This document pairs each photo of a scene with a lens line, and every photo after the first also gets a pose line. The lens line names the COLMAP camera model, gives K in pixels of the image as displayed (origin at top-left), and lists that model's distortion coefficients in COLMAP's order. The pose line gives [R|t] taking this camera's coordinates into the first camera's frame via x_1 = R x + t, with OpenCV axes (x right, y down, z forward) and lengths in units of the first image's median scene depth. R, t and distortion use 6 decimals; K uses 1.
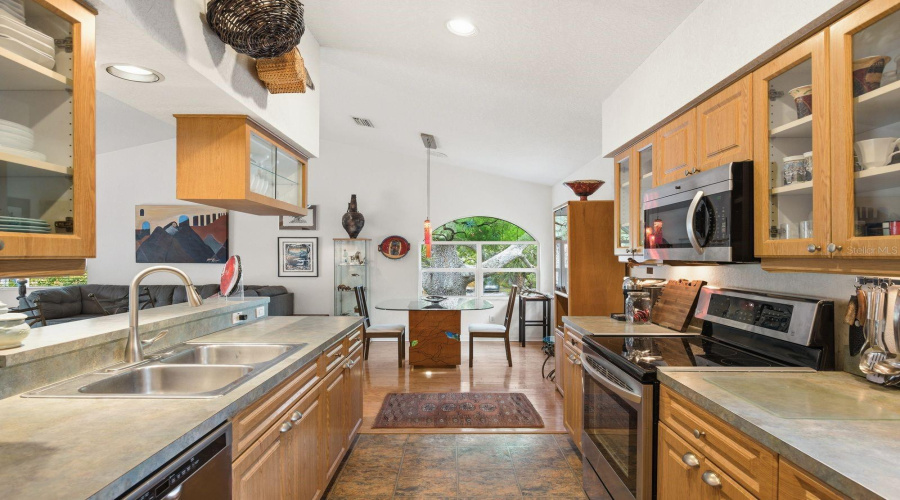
lens RADIAL K [[483.2, 0, 450.6], [0, 483.2, 252.6], [0, 0, 1]] dist [0.002175, -0.000109]
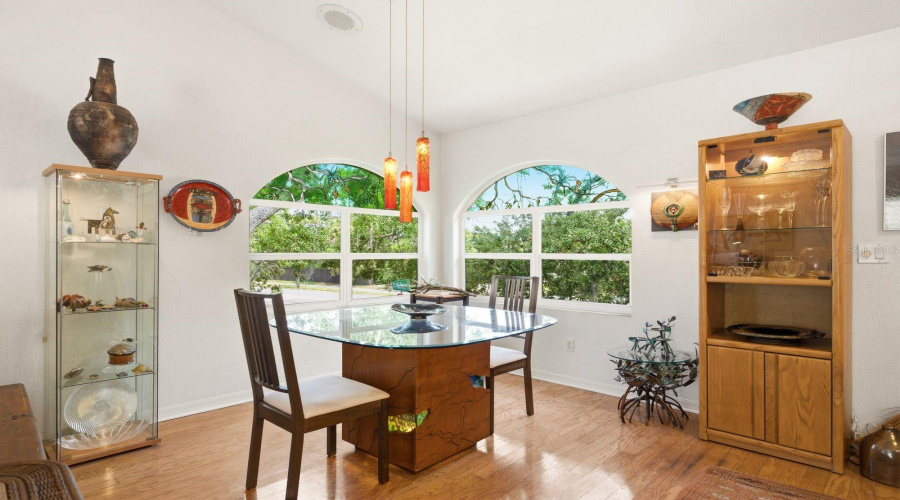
lens RADIAL K [[483.2, 0, 445.7], [0, 483.2, 251.7], [0, 0, 1]] dist [0.002175, -0.000109]
pose [[0.688372, 0.004661, 0.725342, -0.286077], [-0.004971, 0.999986, -0.001708, 0.031722], [-0.725340, -0.002430, 0.688386, 0.527812]]
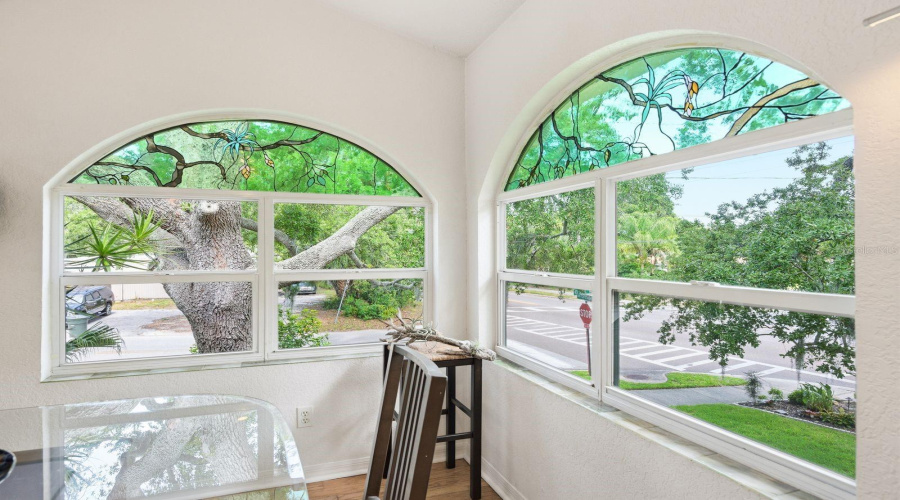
lens RADIAL K [[483.2, 0, 443.4], [0, 483.2, 252.9], [0, 0, 1]] dist [0.002175, -0.000109]
pose [[0.936178, 0.000369, 0.351526, 0.058151], [-0.001876, 0.999990, 0.003947, 0.018841], [-0.351522, -0.004355, 0.936170, 0.649033]]
